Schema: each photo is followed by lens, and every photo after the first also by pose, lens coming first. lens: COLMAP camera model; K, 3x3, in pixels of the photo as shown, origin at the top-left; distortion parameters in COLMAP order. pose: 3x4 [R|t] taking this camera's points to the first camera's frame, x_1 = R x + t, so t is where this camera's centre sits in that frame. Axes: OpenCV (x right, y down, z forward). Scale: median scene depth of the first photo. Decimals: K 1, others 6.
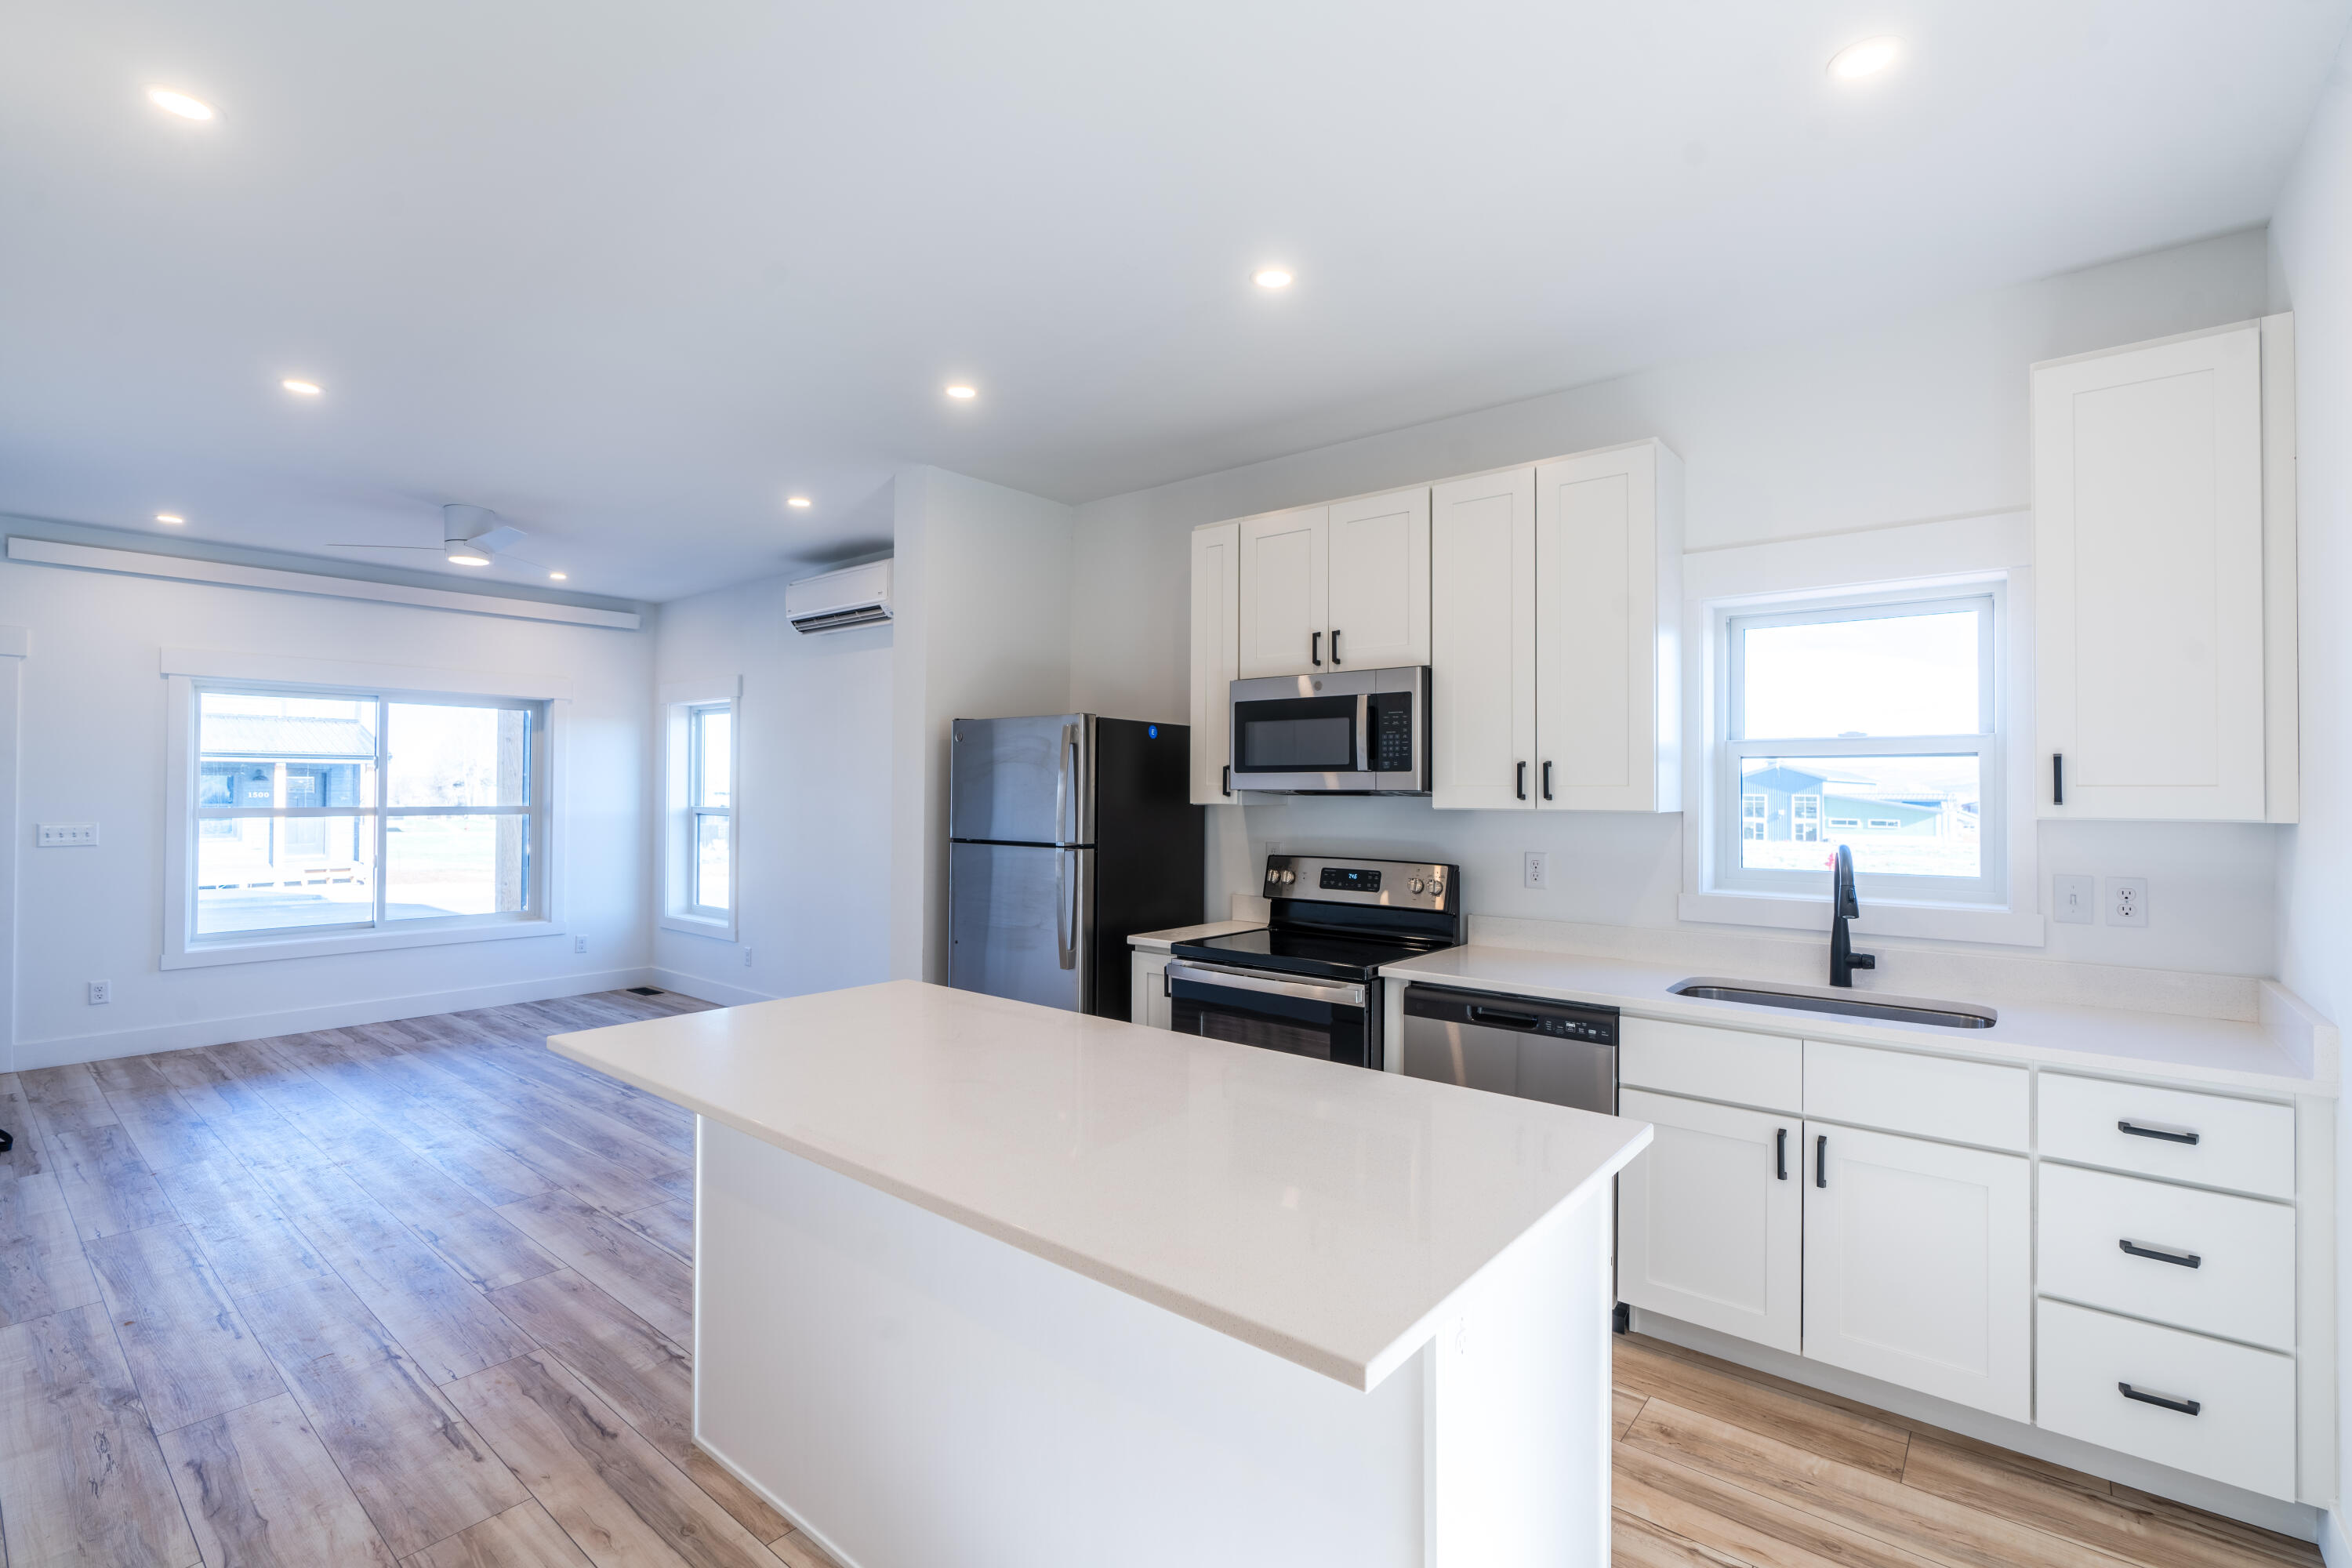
lens RADIAL K [[1056.3, 0, 1183.6], [0, 1056.3, 780.0], [0, 0, 1]] dist [-0.002722, 0.000650]
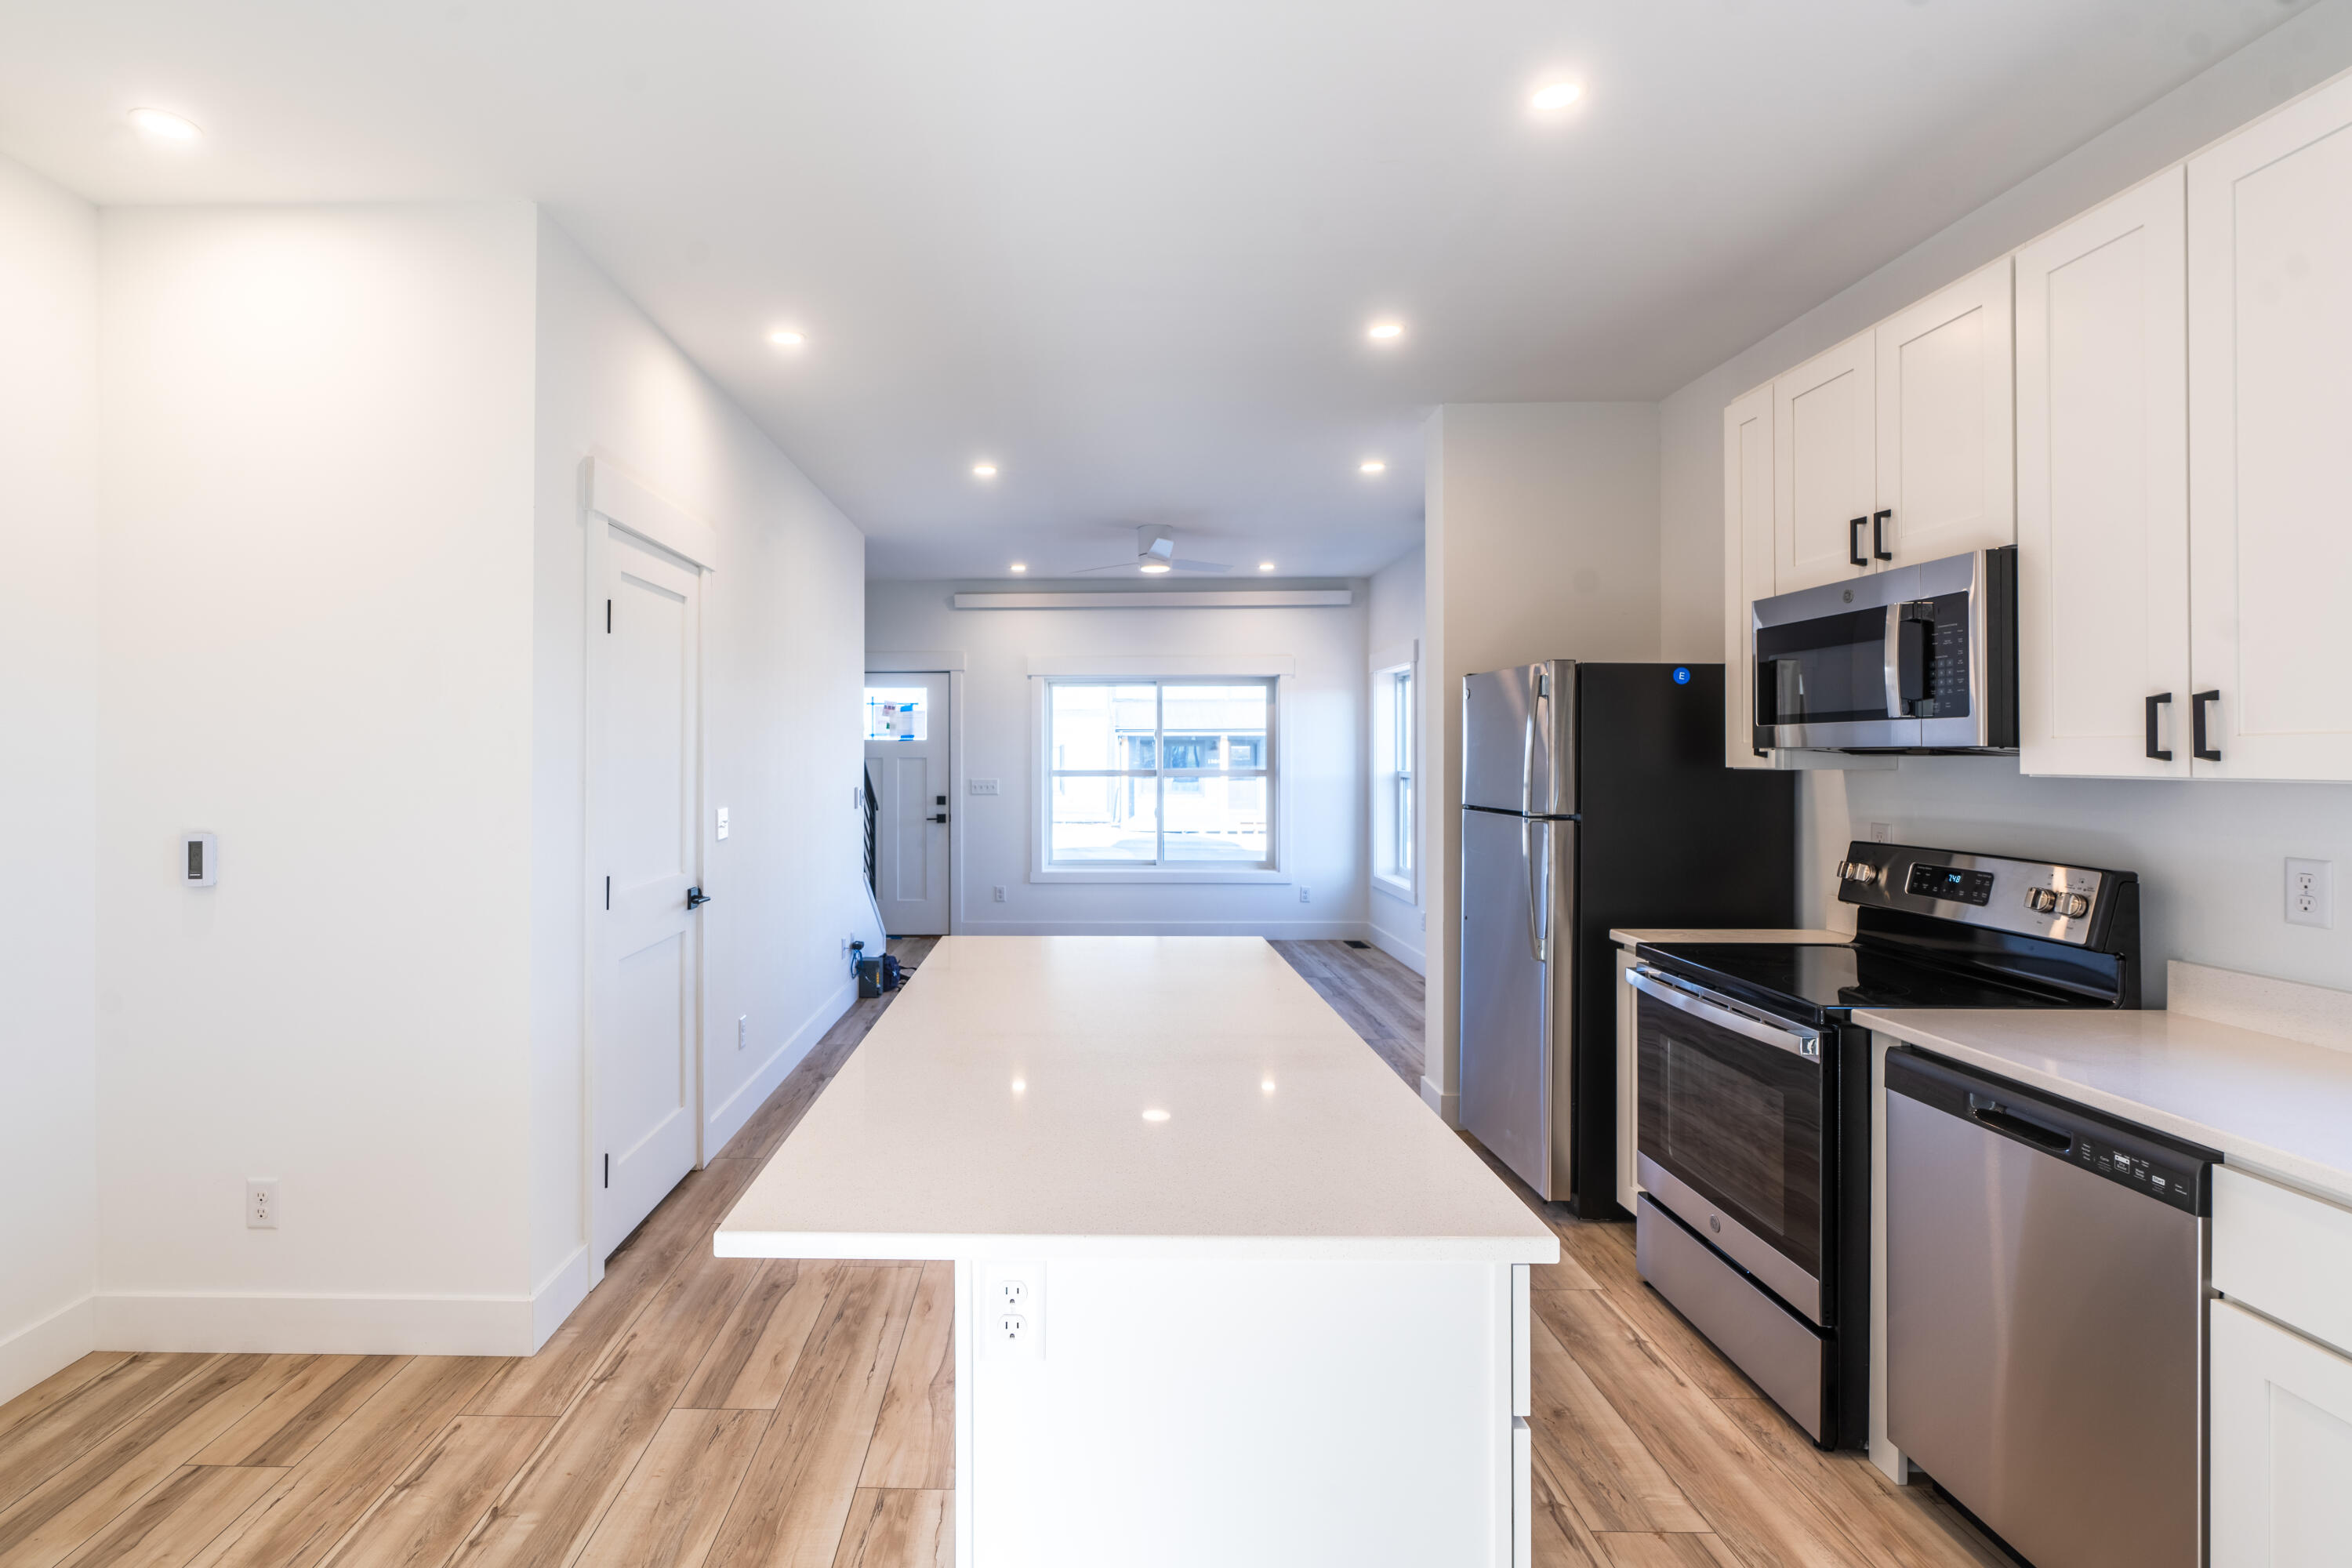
lens RADIAL K [[1116.0, 0, 1066.0], [0, 1116.0, 748.8], [0, 0, 1]] dist [0.001800, 0.001441]
pose [[0.621653, -0.010384, -0.783224, 0.375461], [0.012855, 0.999913, -0.003053, 0.005806], [0.783187, -0.008170, 0.621732, 0.145880]]
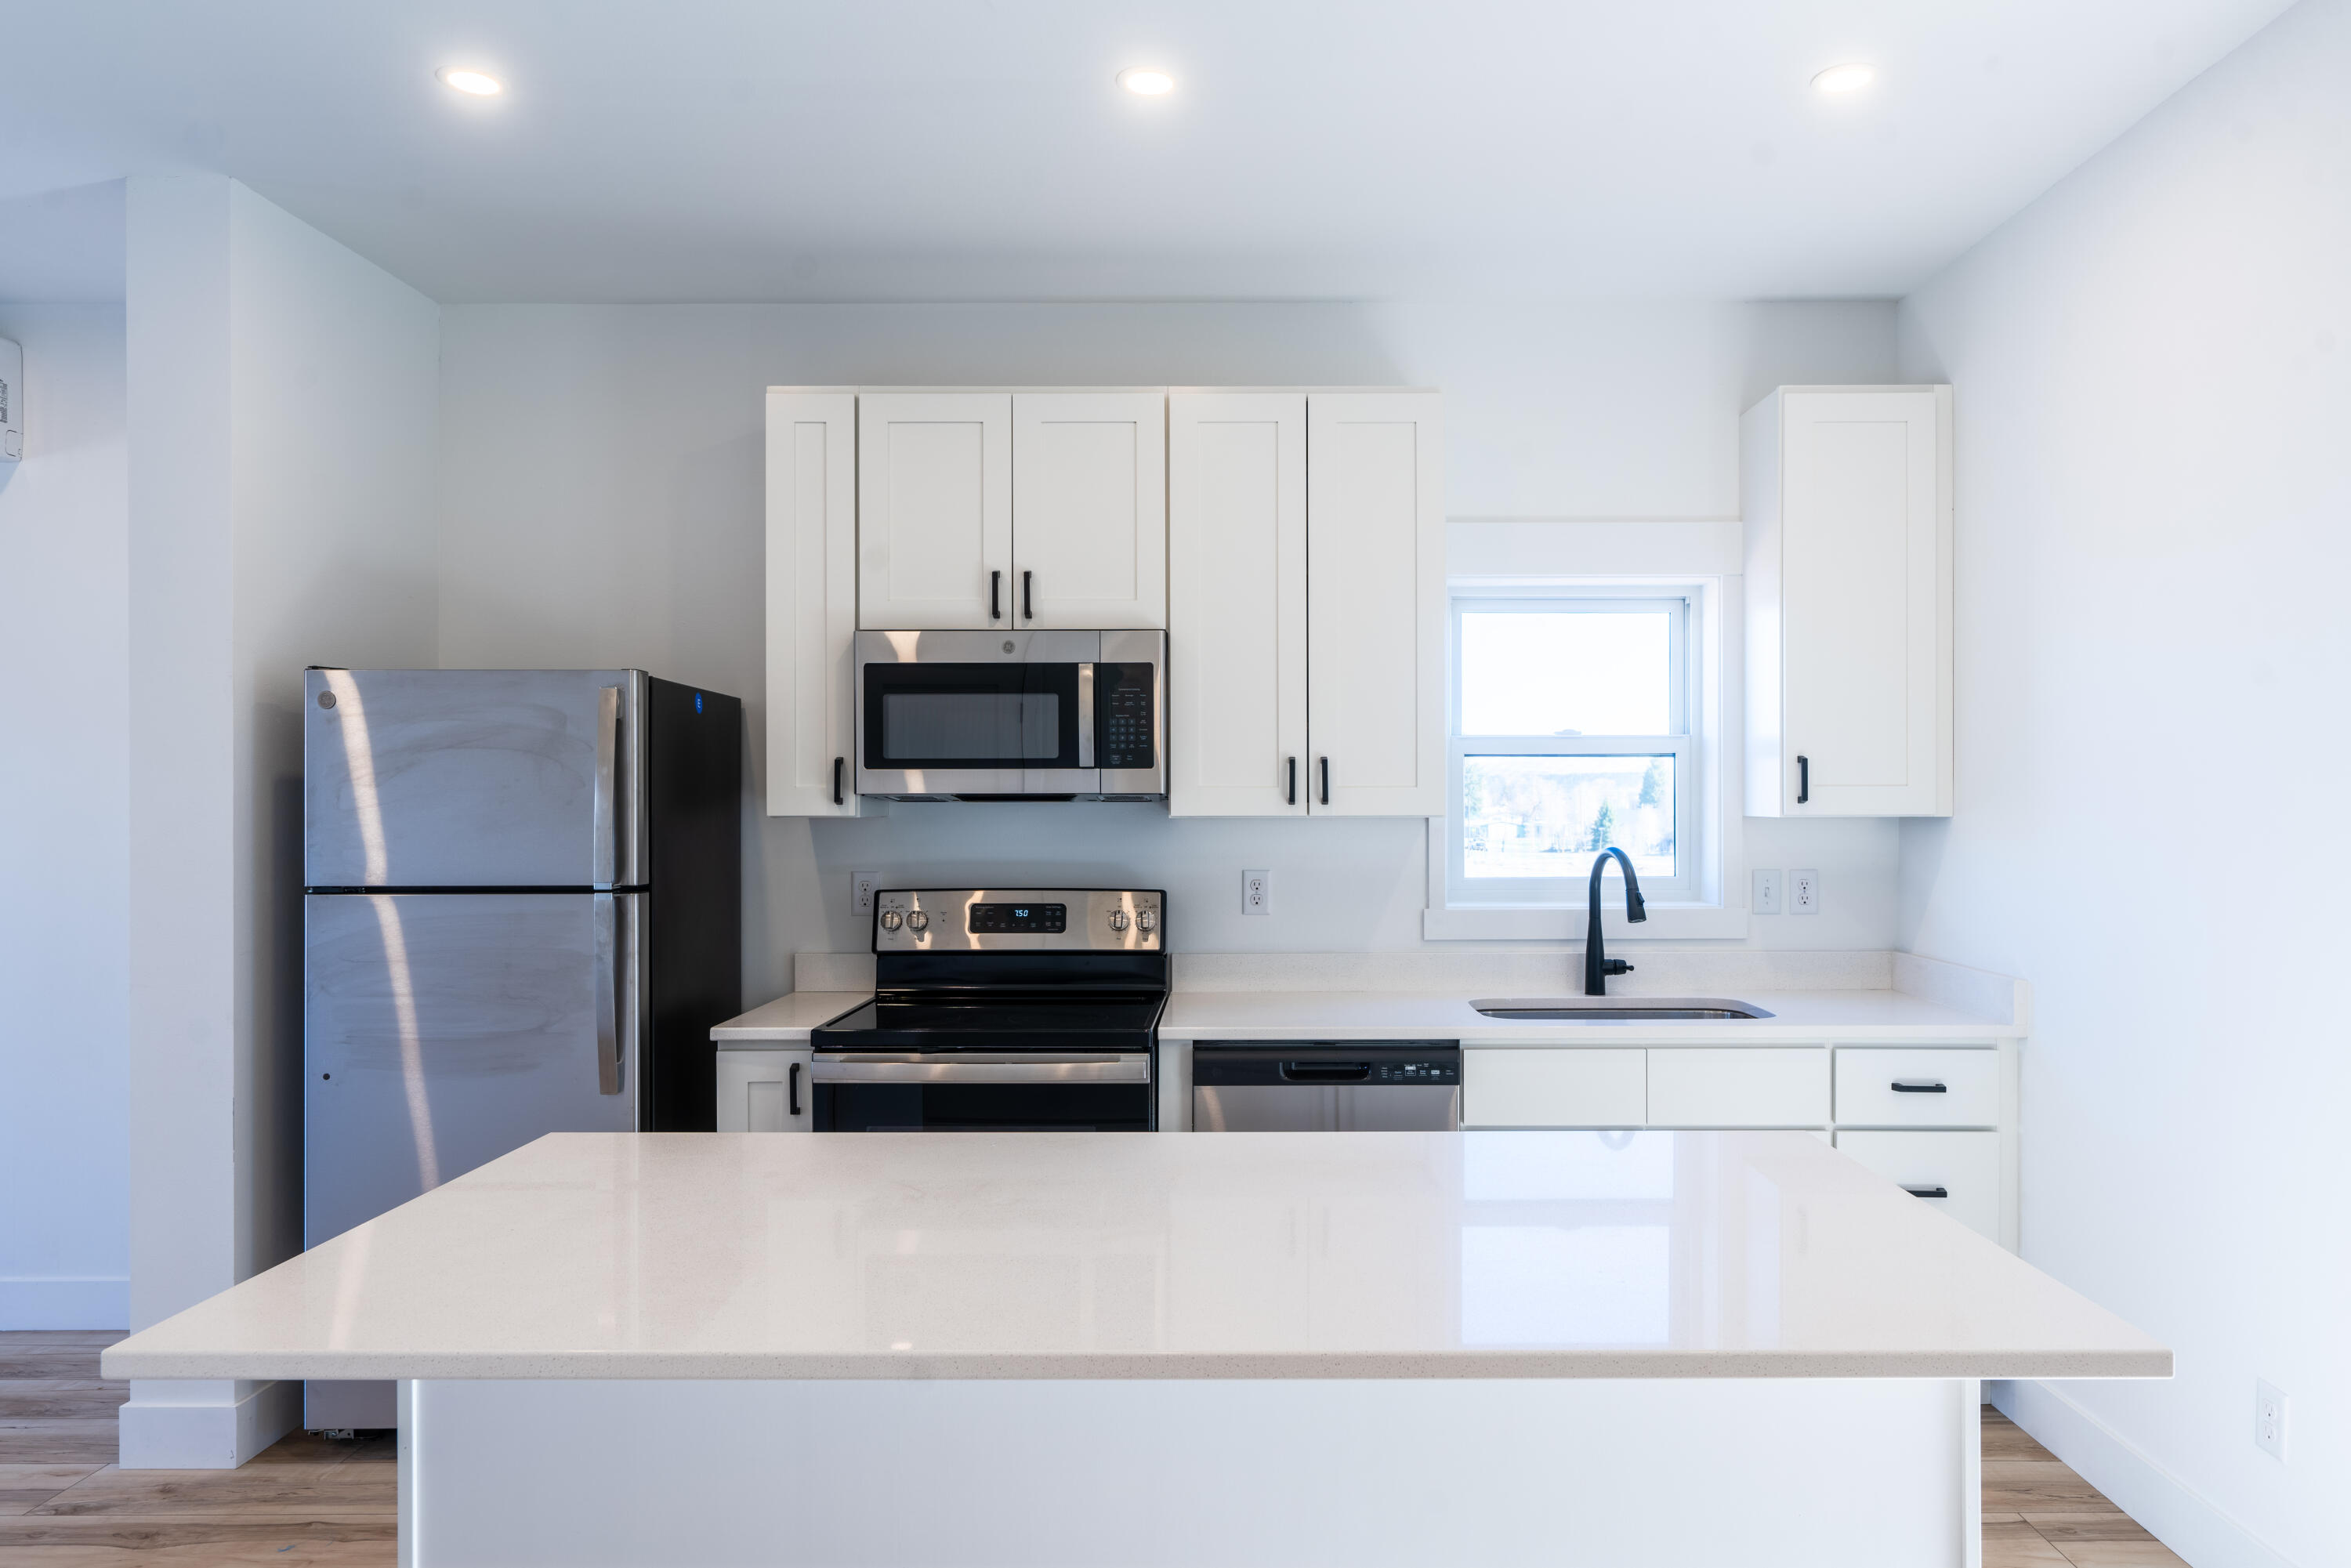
lens RADIAL K [[1479.6, 0, 1231.7], [0, 1479.6, 807.2], [0, 0, 1]] dist [-0.001619, -0.000046]
pose [[0.773768, -0.009684, 0.633395, -0.383671], [-0.000723, 0.999869, 0.016170, 0.002238], [-0.633469, -0.012969, 0.773660, 0.132898]]
